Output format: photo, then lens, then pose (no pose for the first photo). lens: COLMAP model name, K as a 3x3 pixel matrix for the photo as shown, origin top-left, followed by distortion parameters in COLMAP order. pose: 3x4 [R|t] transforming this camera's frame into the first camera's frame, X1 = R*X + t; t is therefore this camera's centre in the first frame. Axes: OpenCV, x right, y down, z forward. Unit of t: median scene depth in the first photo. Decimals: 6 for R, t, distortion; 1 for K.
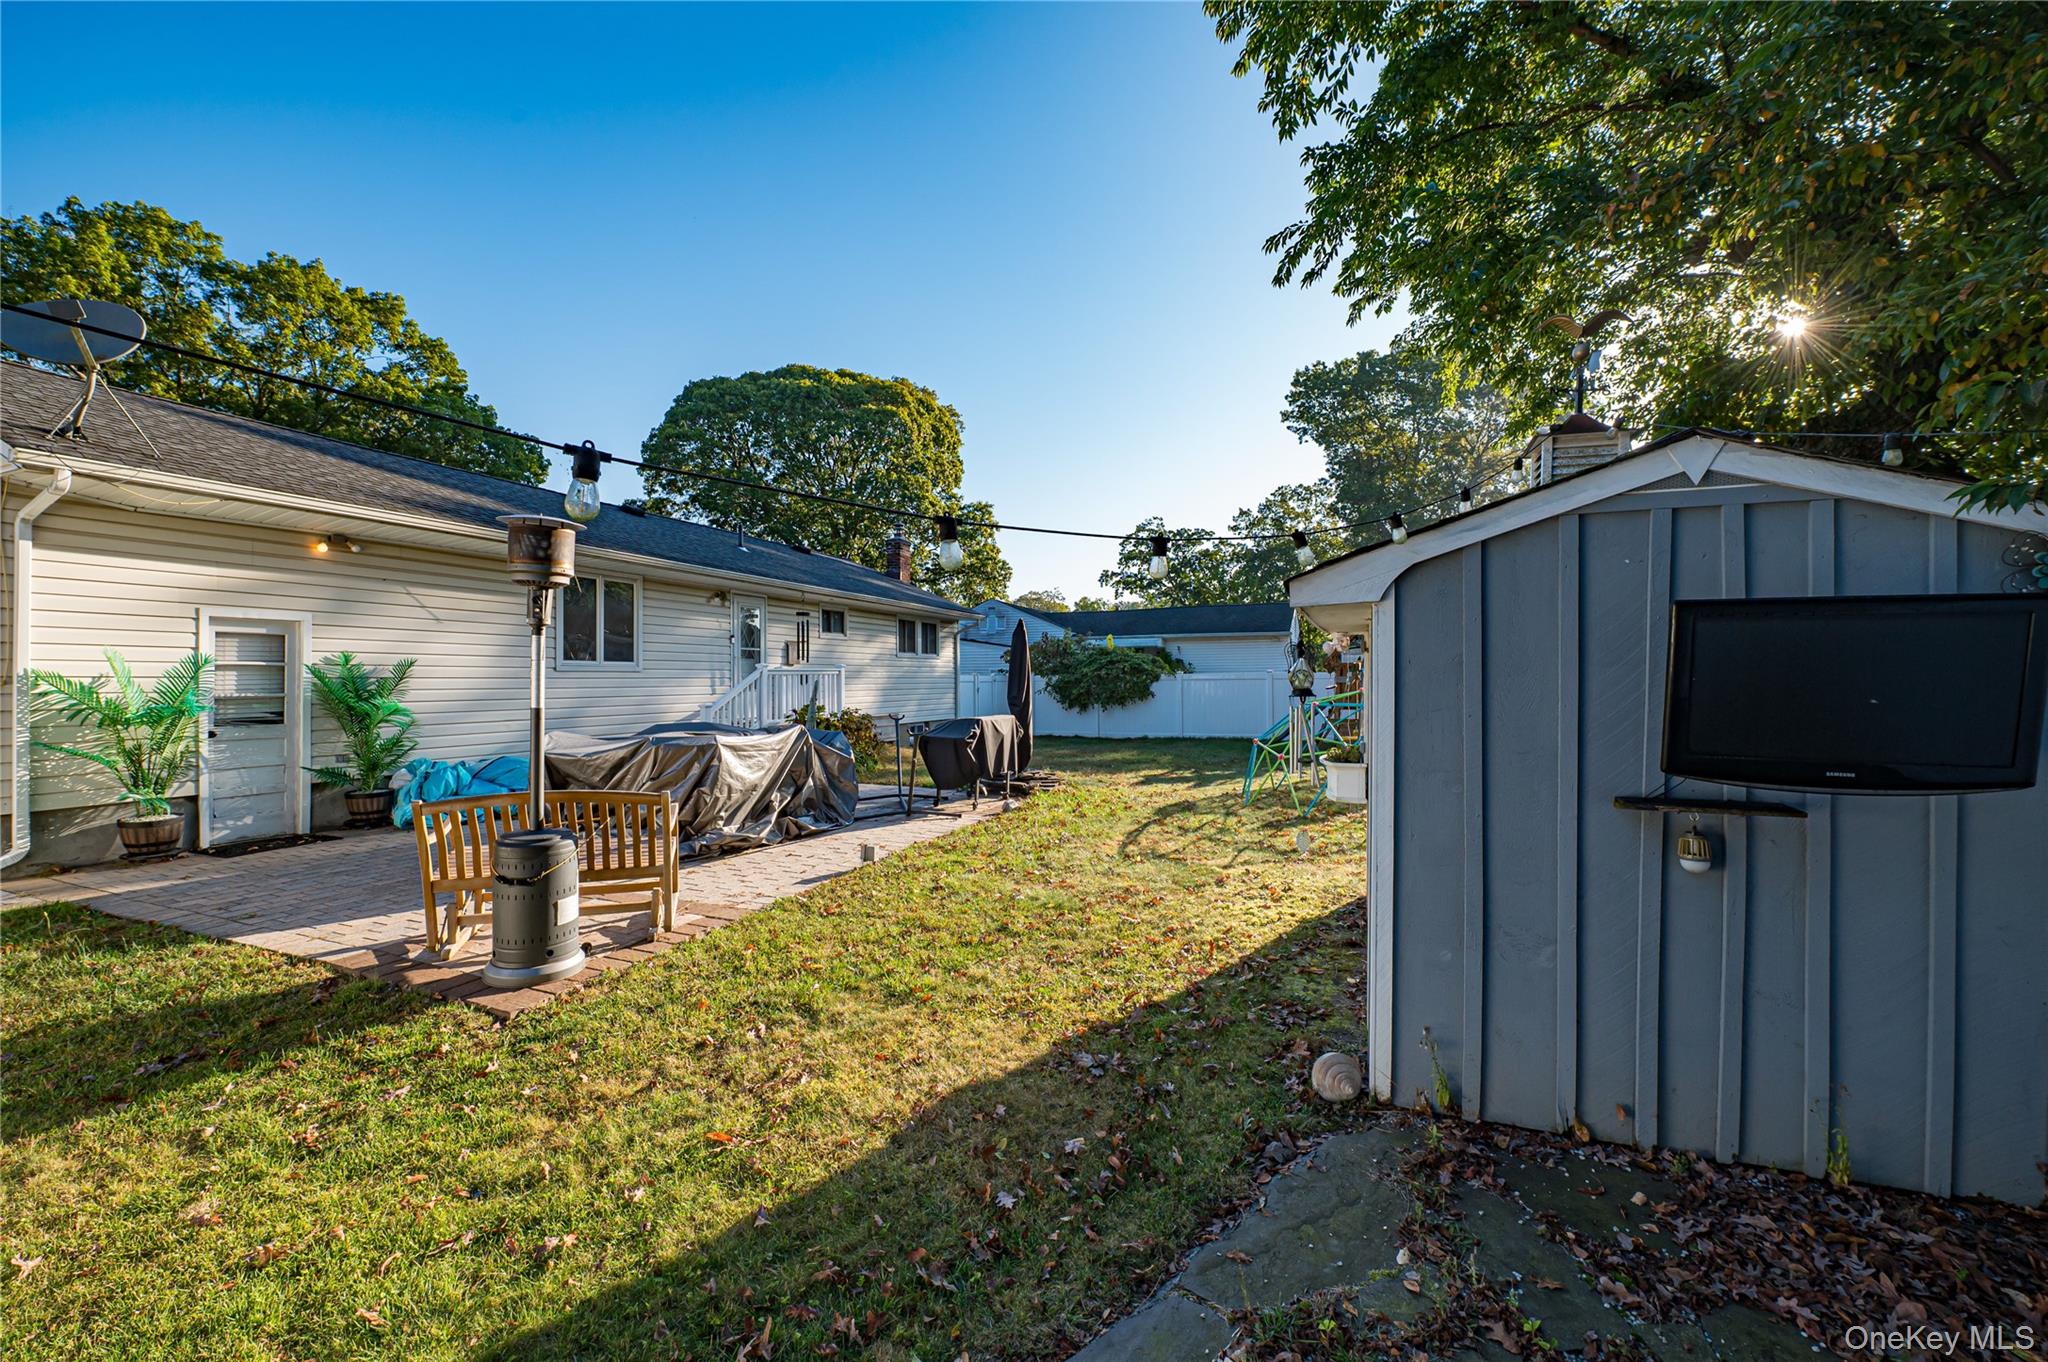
lens RADIAL K [[806.6, 0, 1022.5], [0, 806.6, 681.4], [0, 0, 1]] dist [-0.020486, -0.000130]
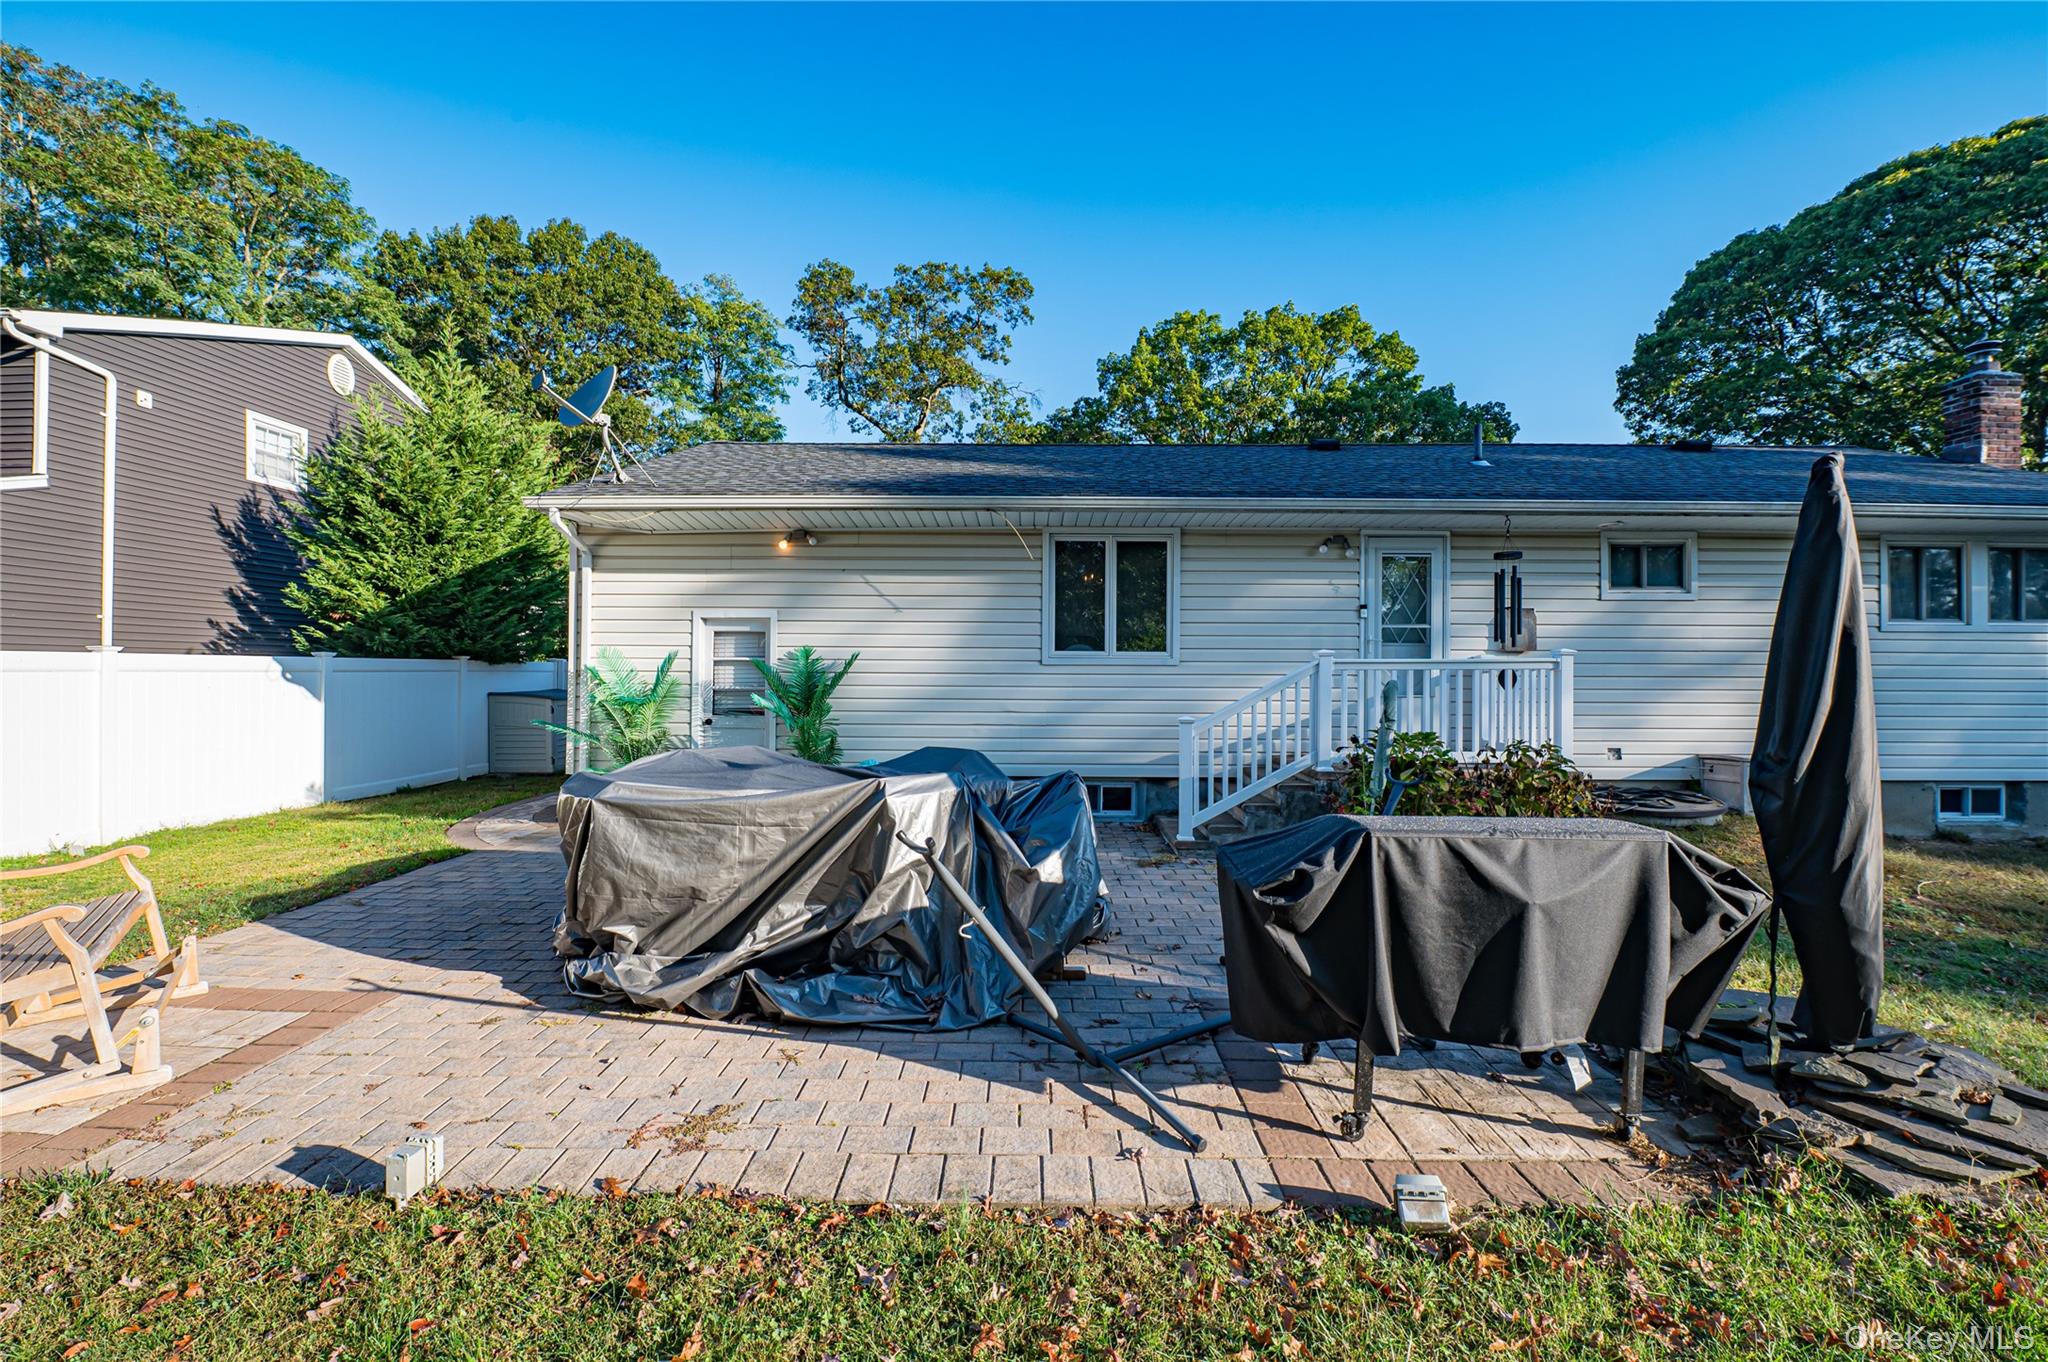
lens RADIAL K [[806.6, 0, 1023.4], [0, 806.6, 670.3], [0, 0, 1]] dist [-0.020486, -0.000130]
pose [[0.354759, 0.002978, -0.934953, 0.129877], [-0.007864, 0.999969, 0.000202, -0.006341], [0.934925, 0.007281, 0.354772, 0.614348]]
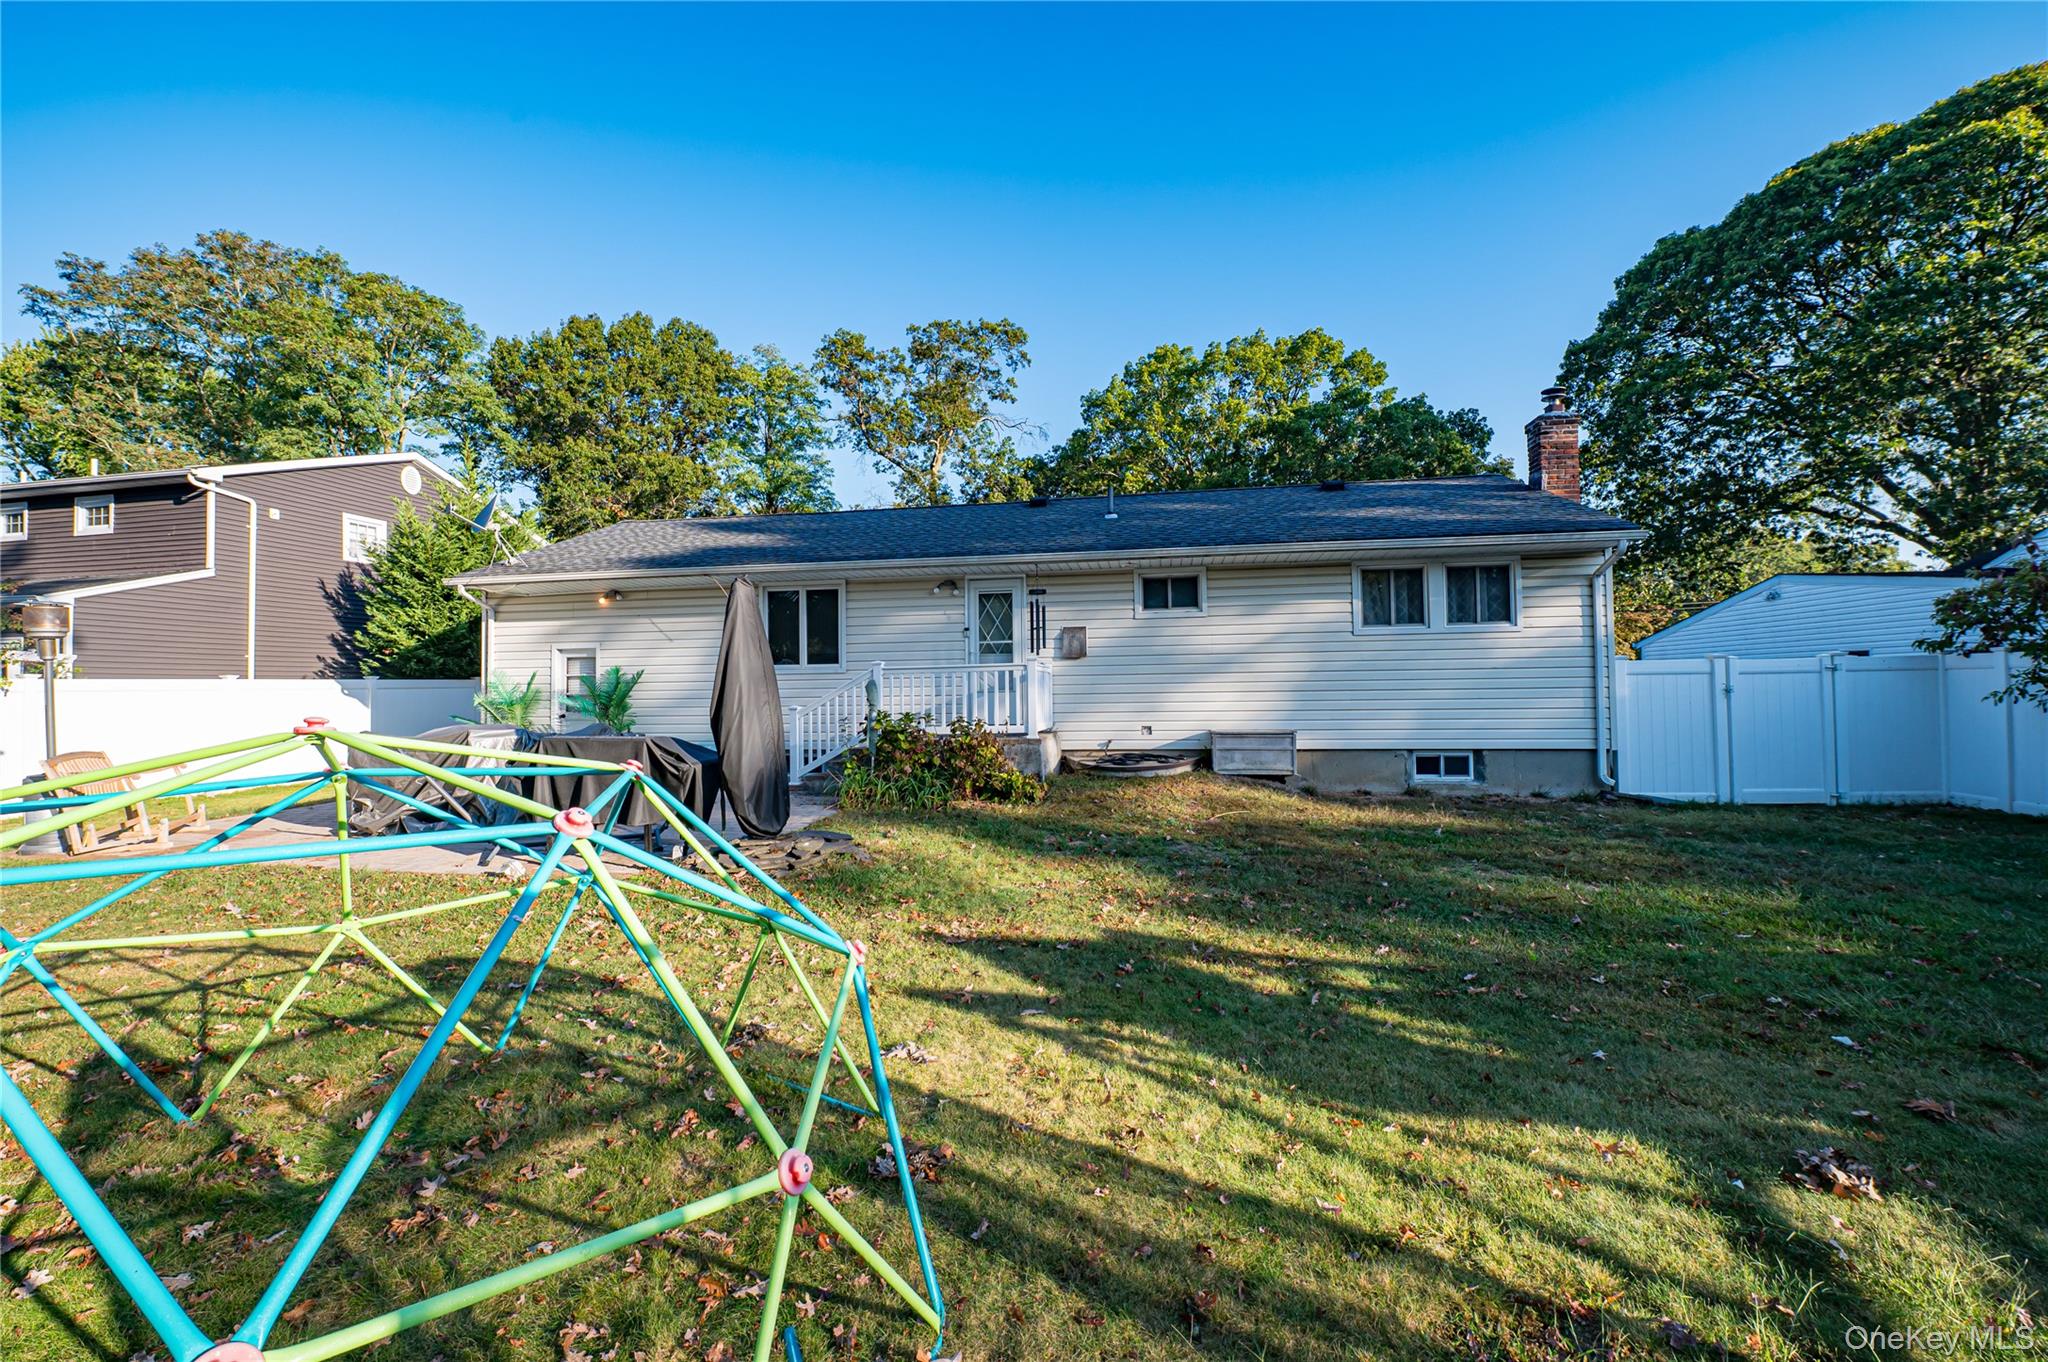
lens RADIAL K [[806.6, 0, 1029.7], [0, 806.6, 662.0], [0, 0, 1]] dist [-0.020486, -0.000130]
pose [[0.211514, -0.025324, -0.977047, 0.569607], [0.012969, 0.999649, -0.023103, 0.001112], [0.977289, -0.007784, 0.211769, 0.994055]]
